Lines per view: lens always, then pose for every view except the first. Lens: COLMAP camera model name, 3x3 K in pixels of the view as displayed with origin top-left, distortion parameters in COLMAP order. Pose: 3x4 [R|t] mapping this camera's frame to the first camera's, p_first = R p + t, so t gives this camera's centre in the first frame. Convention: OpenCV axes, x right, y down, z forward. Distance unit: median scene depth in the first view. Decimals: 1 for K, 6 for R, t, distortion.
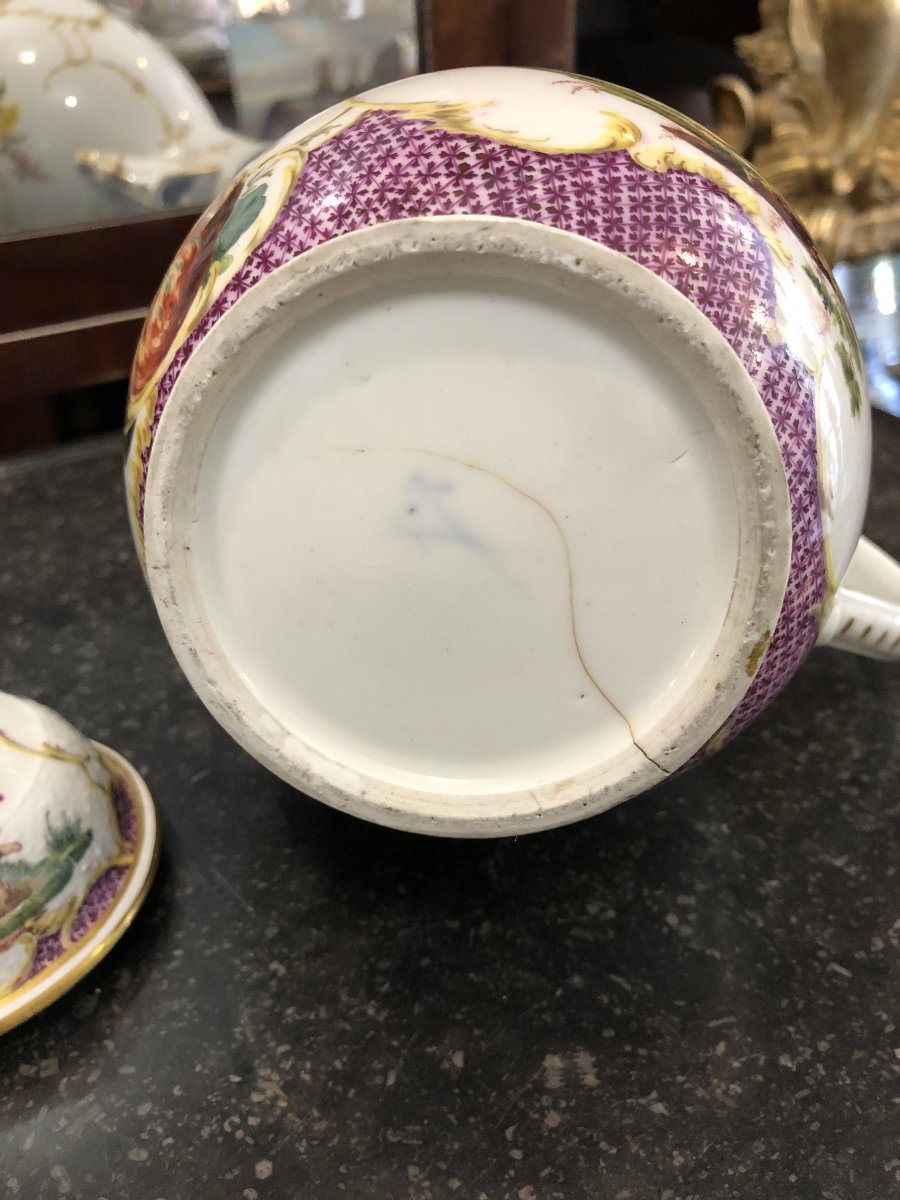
lens RADIAL K [[996.7, 0, 451.5], [0, 996.7, 605.8], [0, 0, 1]] dist [-0.018330, 0.010894]
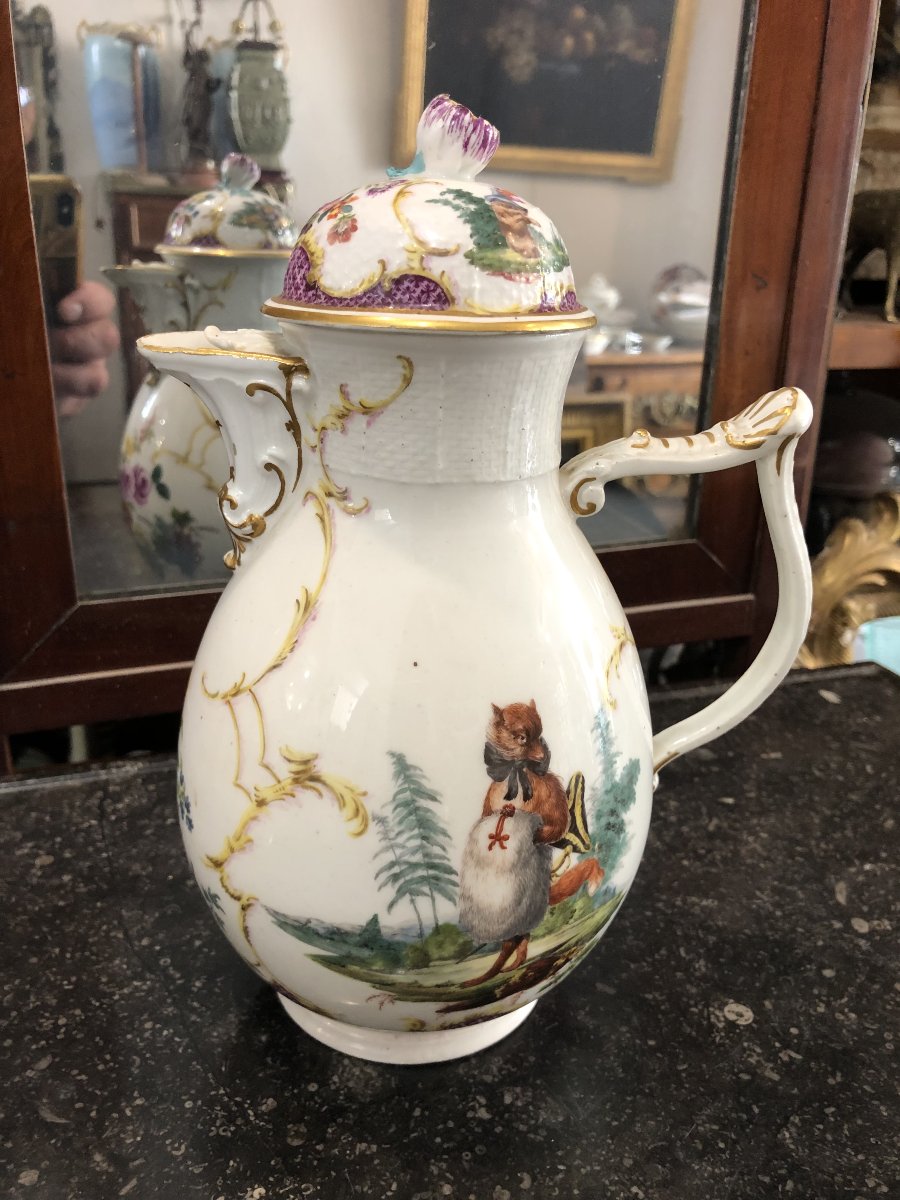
lens RADIAL K [[996.7, 0, 454.9], [0, 996.7, 595.3], [0, 0, 1]] dist [-0.018330, 0.010894]
pose [[0.986765, 0.105752, -0.122931, -0.343753], [-0.130803, 0.967153, -0.217956, -0.098161], [0.095844, 0.231151, 0.968186, -0.532358]]
